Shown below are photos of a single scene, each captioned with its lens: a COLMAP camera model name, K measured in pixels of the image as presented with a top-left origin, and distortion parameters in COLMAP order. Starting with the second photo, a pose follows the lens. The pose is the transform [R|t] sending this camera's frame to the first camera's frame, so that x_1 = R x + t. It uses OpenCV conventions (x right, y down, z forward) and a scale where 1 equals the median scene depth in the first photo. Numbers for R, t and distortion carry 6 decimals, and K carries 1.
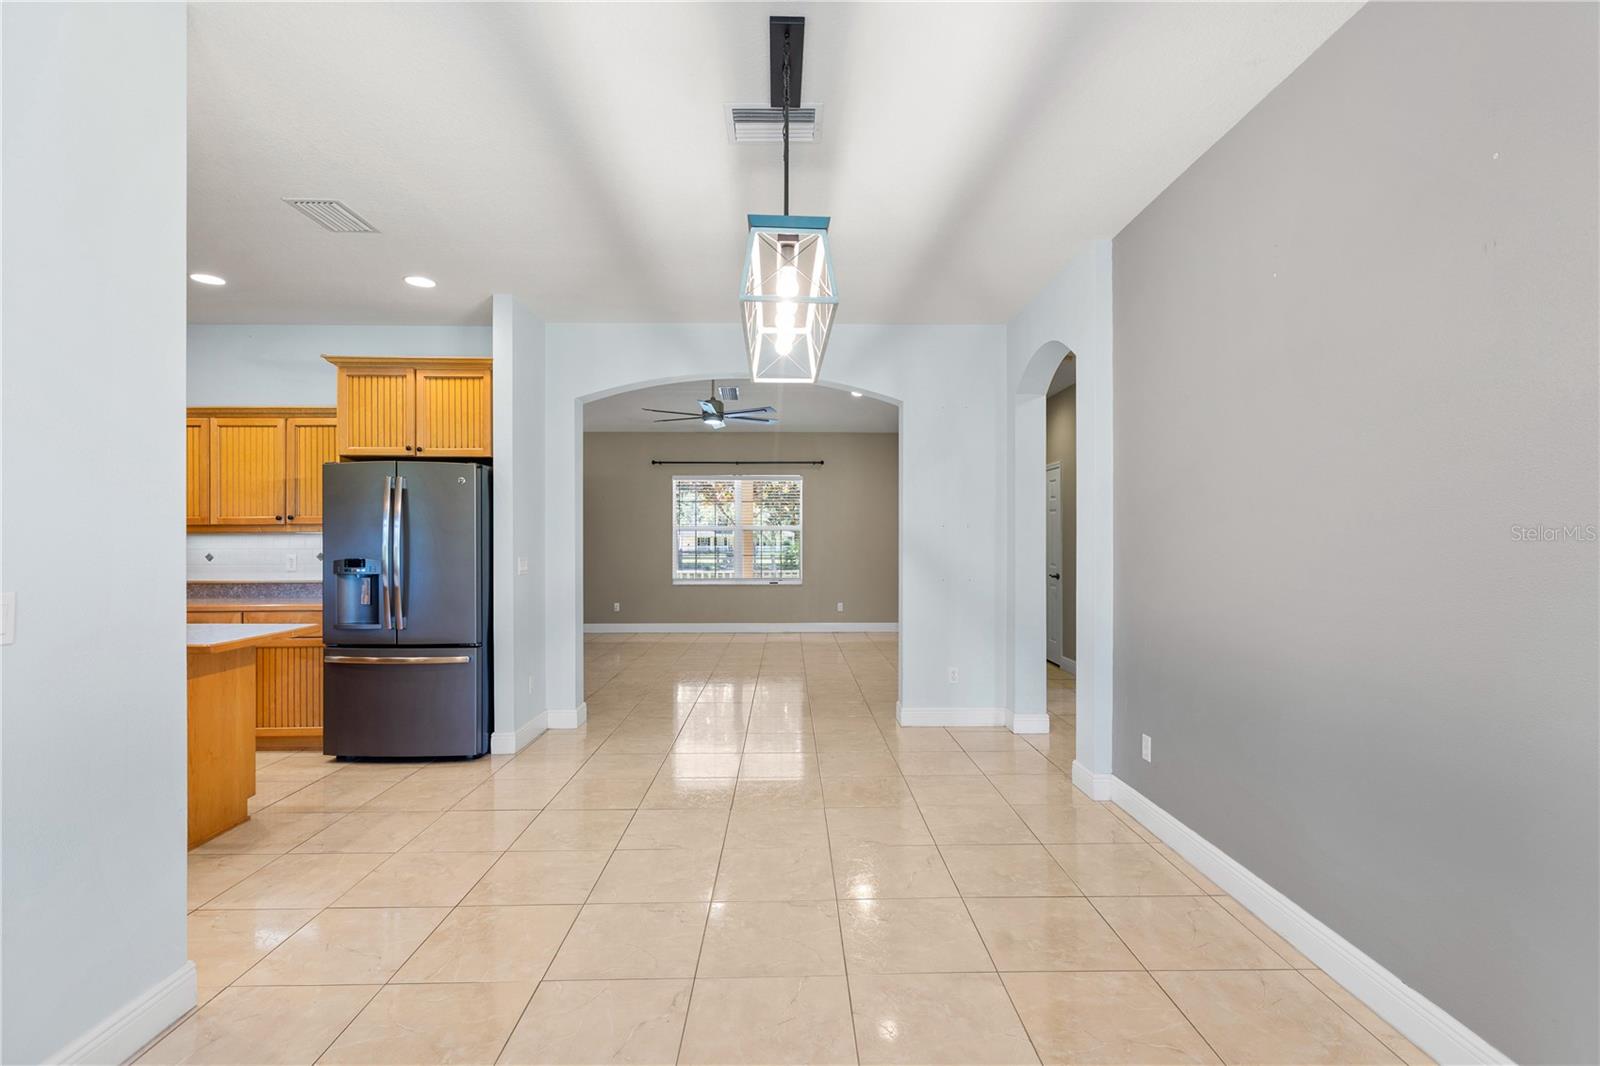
lens RADIAL K [[726.2, 0, 805.1], [0, 726.2, 538.5], [0, 0, 1]] dist [0.002917, 0.000095]
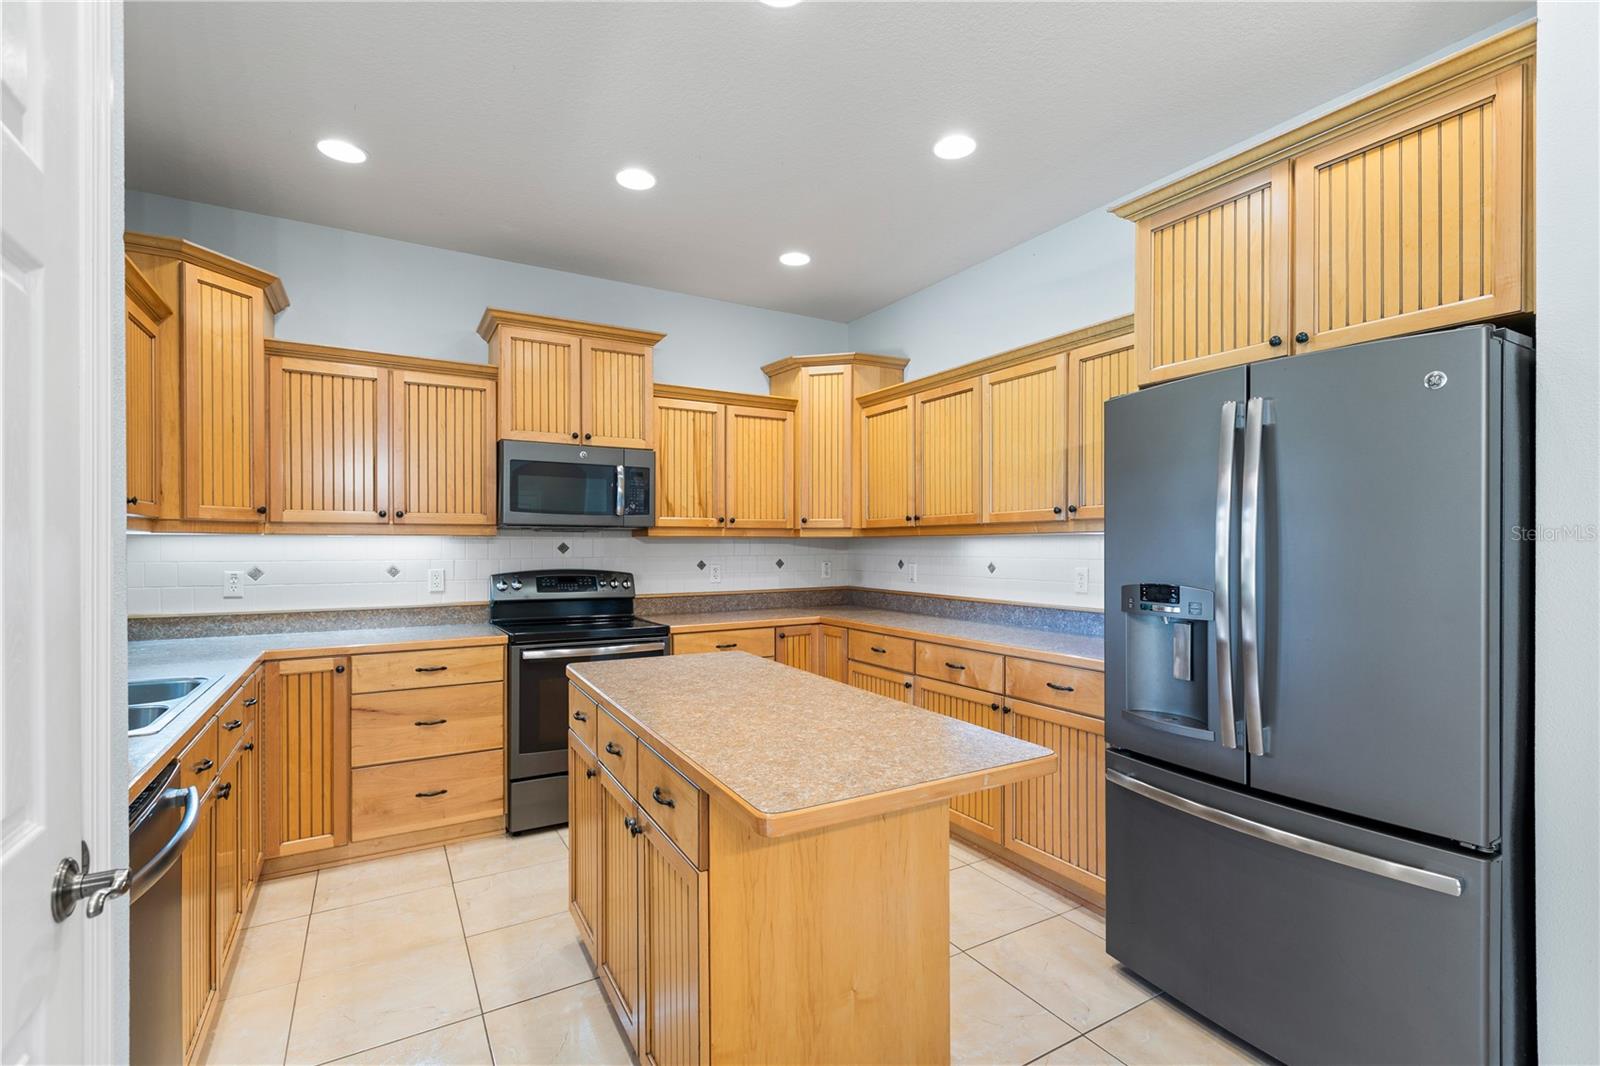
lens RADIAL K [[723.9, 0, 805.0], [0, 723.9, 546.6], [0, 0, 1]] dist [0.003179, 0.001053]
pose [[0.493567, 0.003926, -0.869699, -0.299489], [0.000358, 0.999989, 0.004717, 0.000360], [0.869708, -0.002639, 0.493560, 0.526722]]
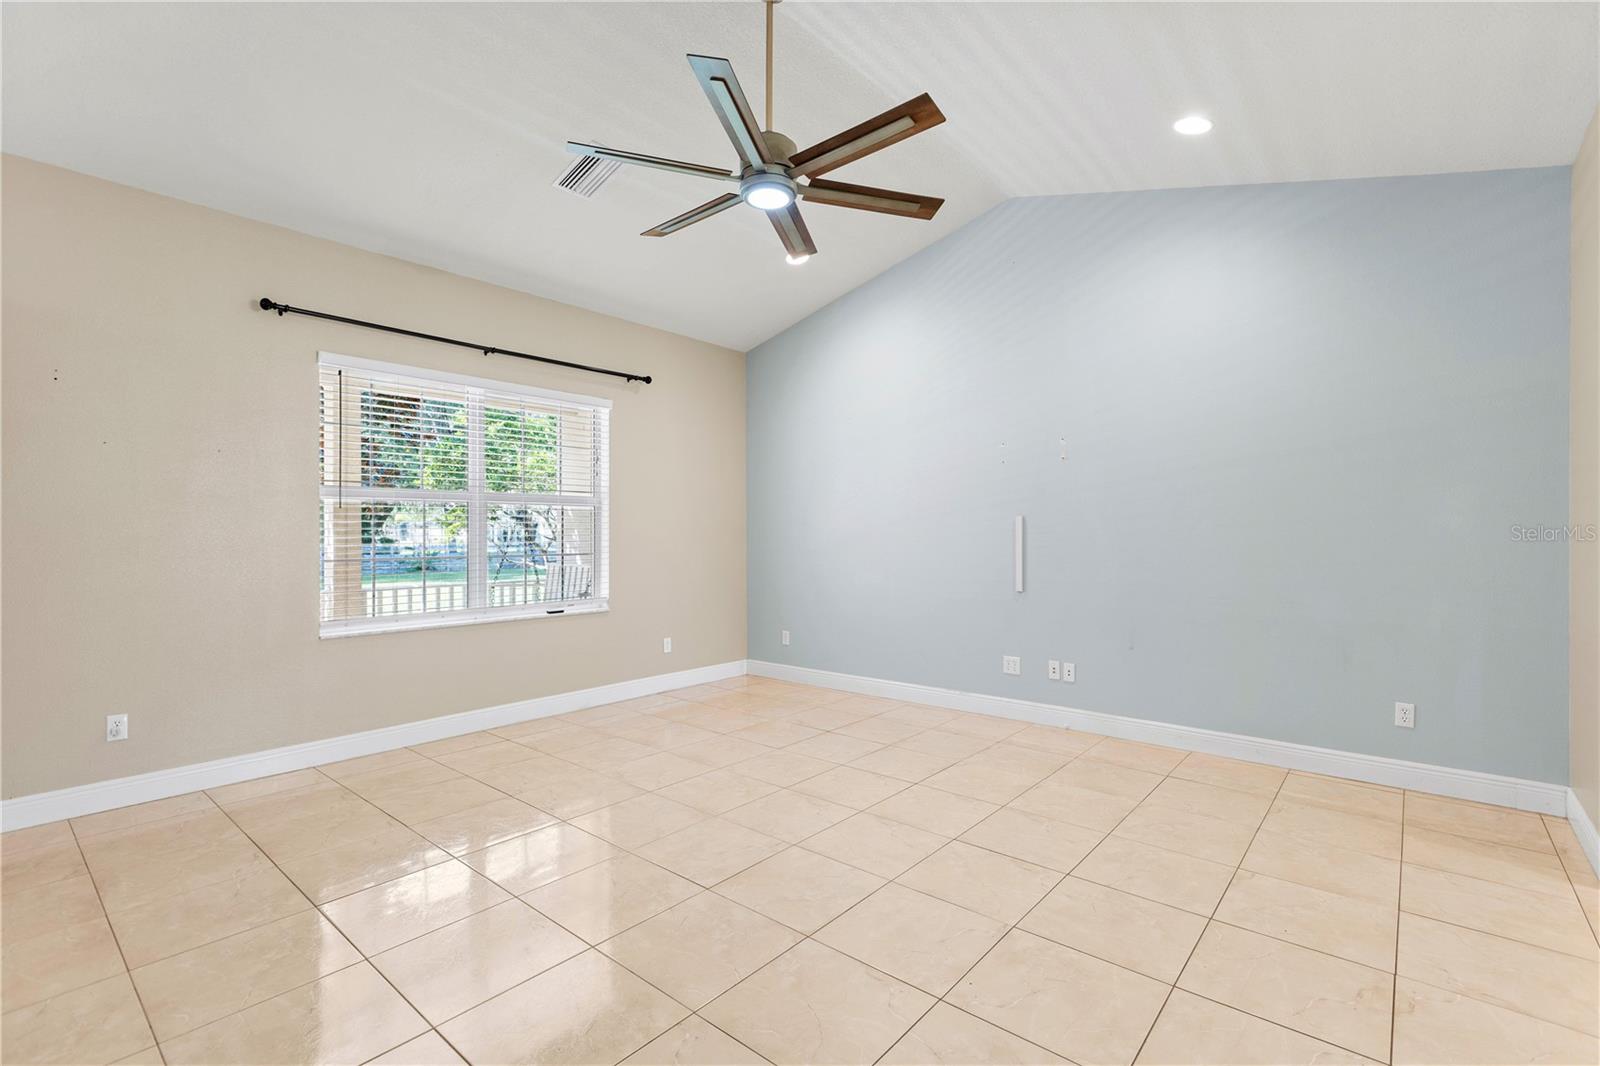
lens RADIAL K [[721.6, 0, 802.5], [0, 721.6, 536.8], [0, 0, 1]] dist [-0.000357, -0.000172]
pose [[0.666339, -0.003638, 0.745640, -0.680882], [0.000674, 0.999991, 0.004277, 0.020506], [-0.745649, -0.002347, 0.666335, 1.286884]]
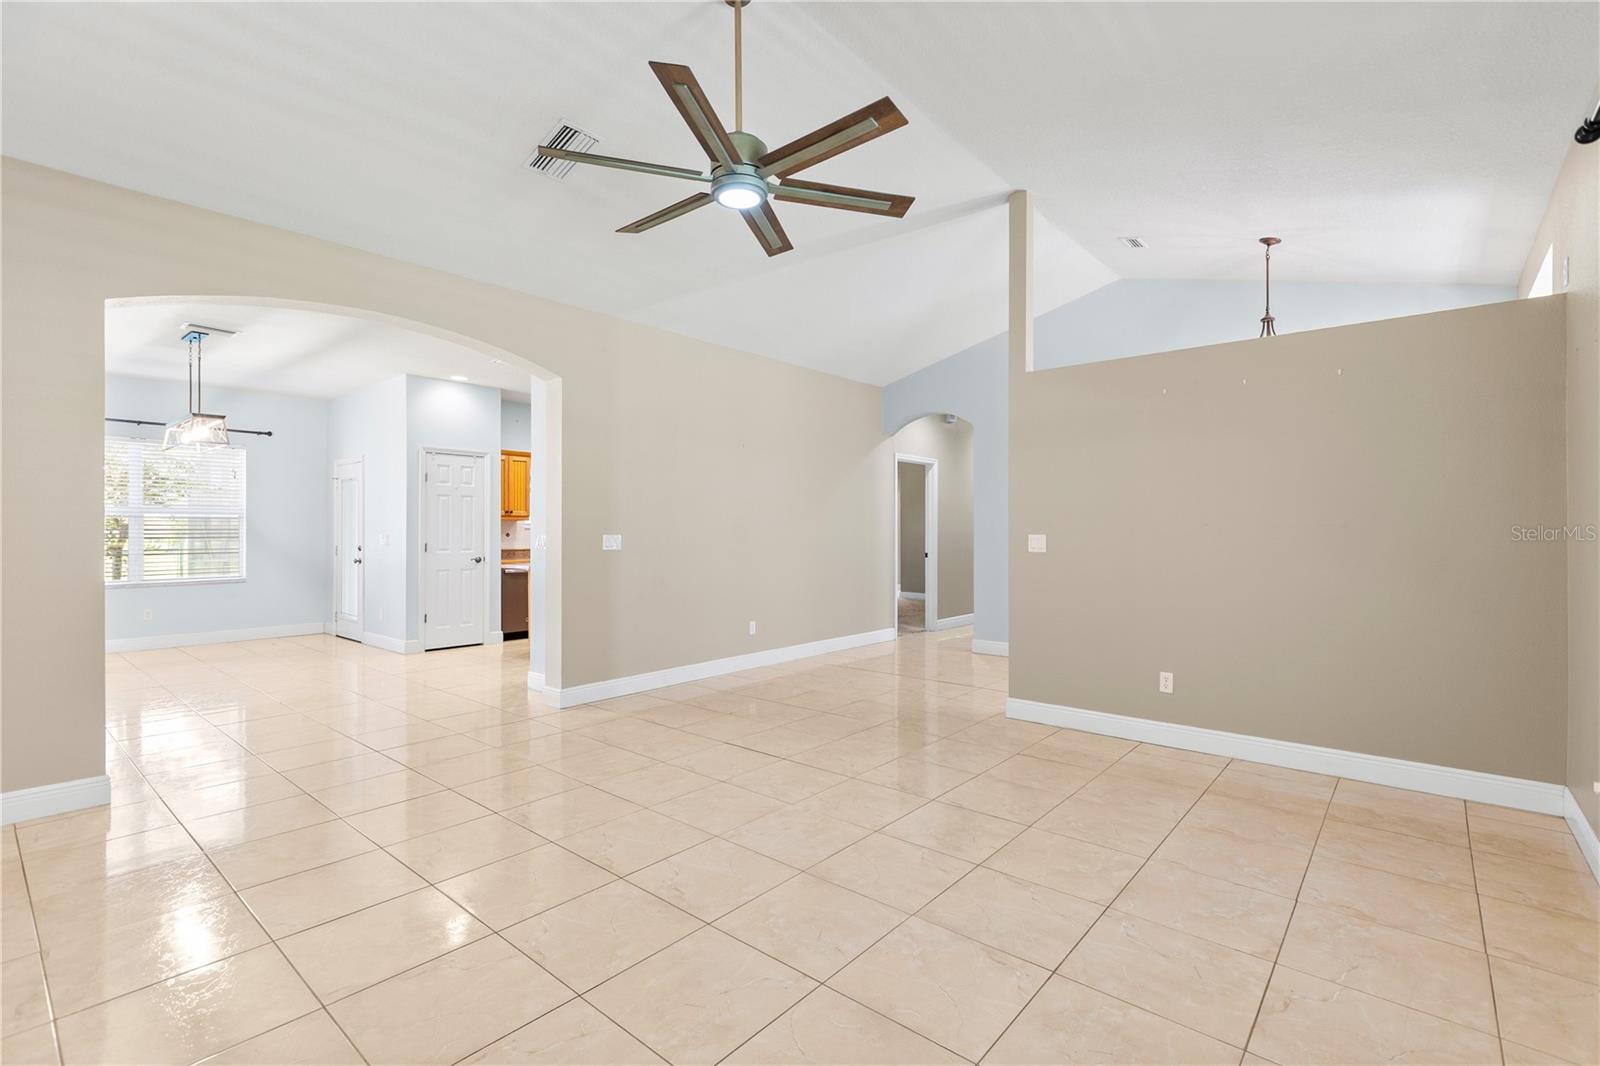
lens RADIAL K [[729.3, 0, 800.0], [0, 729.3, 533.0], [0, 0, 1]] dist [0.002036, 0.000108]
pose [[-0.673382, 0.004437, -0.739281, 0.228323], [0.003306, 0.999990, 0.002991, 0.020803], [0.739287, -0.000430, -0.673390, 2.218673]]
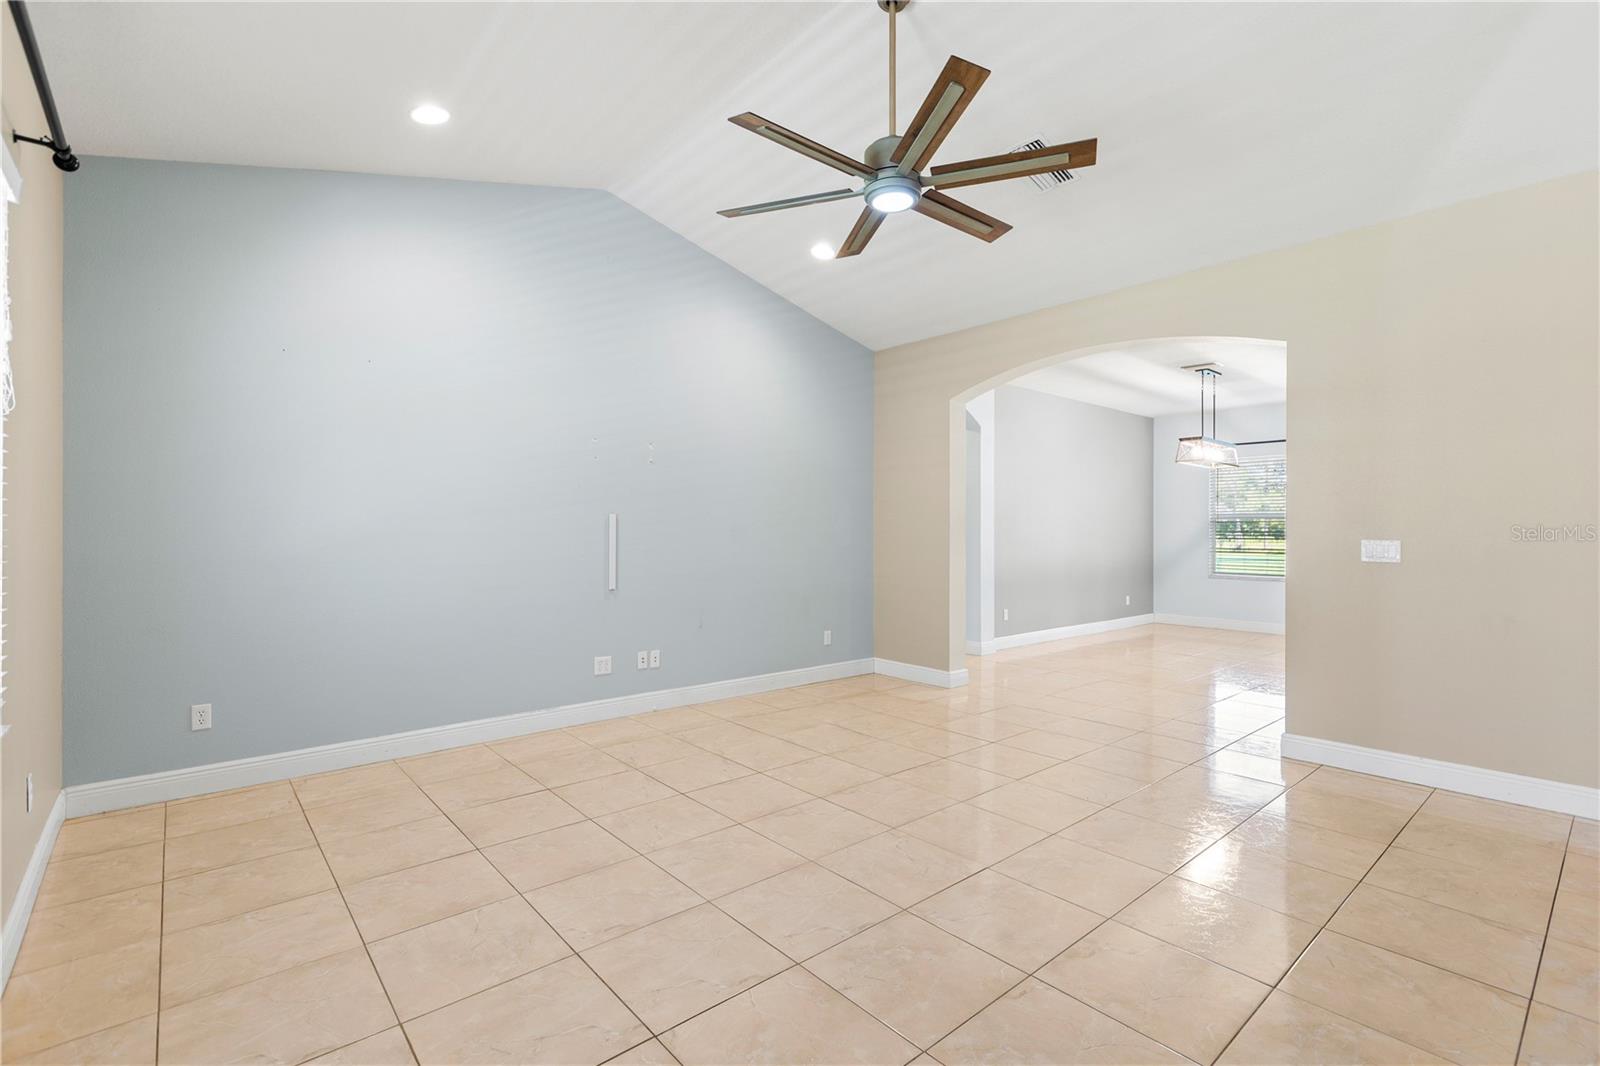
lens RADIAL K [[723.9, 0, 805.0], [0, 723.9, 546.6], [0, 0, 1]] dist [0.003179, 0.001053]
pose [[-0.635452, -0.021447, 0.771843, -0.676664], [-0.006440, 0.999727, 0.022477, 0.016726], [-0.772114, 0.009313, -0.635416, 2.213774]]
